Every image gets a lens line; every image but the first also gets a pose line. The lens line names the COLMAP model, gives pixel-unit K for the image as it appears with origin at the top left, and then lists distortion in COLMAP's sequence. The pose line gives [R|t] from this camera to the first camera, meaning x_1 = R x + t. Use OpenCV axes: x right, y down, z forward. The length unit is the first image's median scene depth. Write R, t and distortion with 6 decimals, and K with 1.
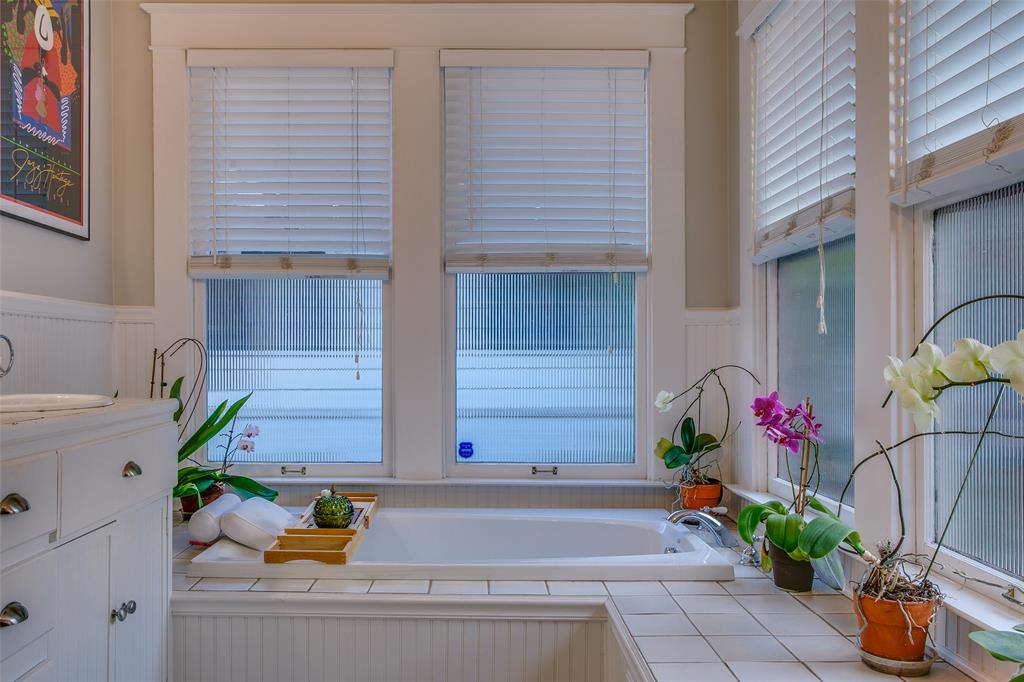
lens RADIAL K [[850.8, 0, 465.2], [0, 850.8, 363.8], [0, 0, 1]] dist [-0.036505, 0.090350]
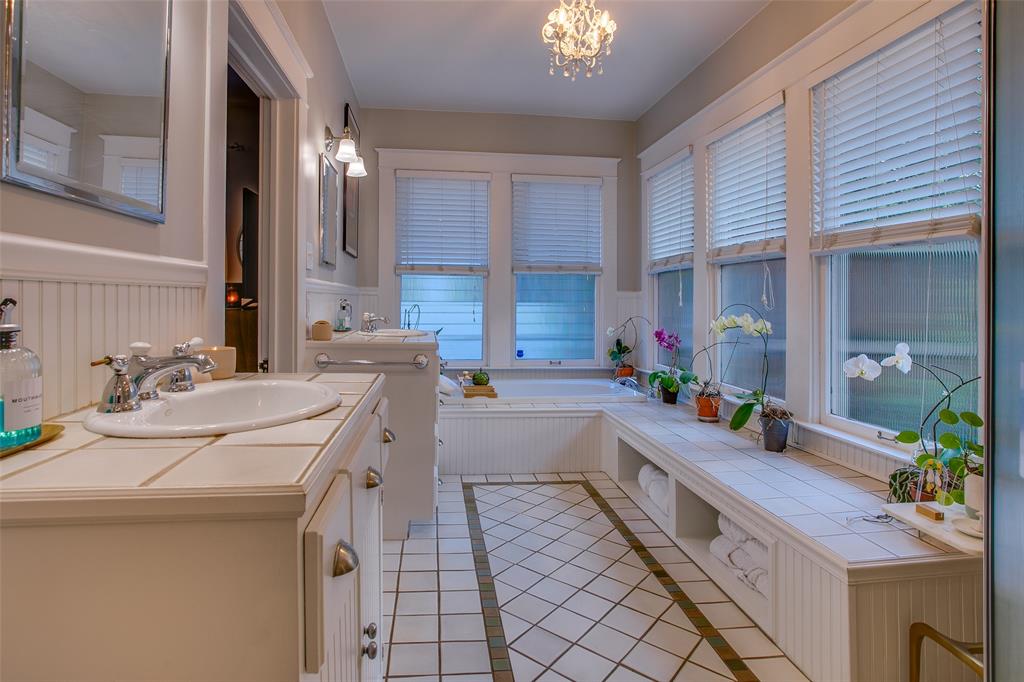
lens RADIAL K [[548.5, 0, 493.4], [0, 548.5, 304.0], [0, 0, 1]] dist [-0.062140, 0.043511]
pose [[0.992559, 0.007397, 0.121544, -0.287181], [-0.006908, 0.999966, -0.004448, -0.024903], [-0.121573, 0.003575, 0.992576, -0.481862]]
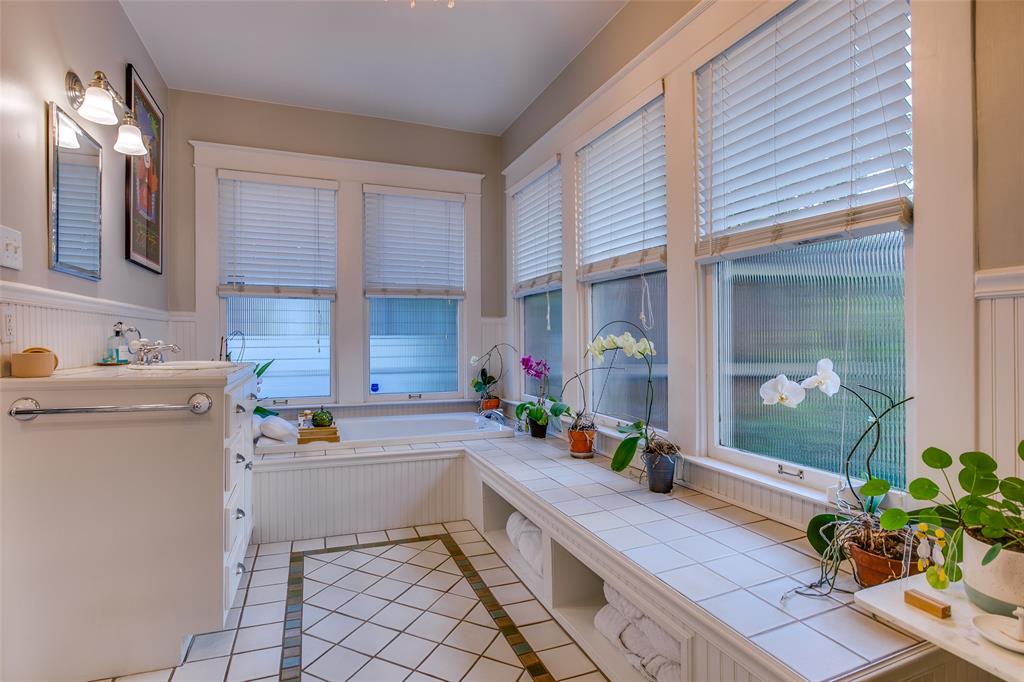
lens RADIAL K [[507.2, 0, 502.6], [0, 507.2, 341.5], [0, 0, 1]] dist [-0.054421, 0.028751]
pose [[0.929541, -0.004015, 0.368696, -0.183193], [0.005229, 0.999984, -0.002294, -0.001125], [-0.368681, 0.004060, 0.929547, -0.227512]]
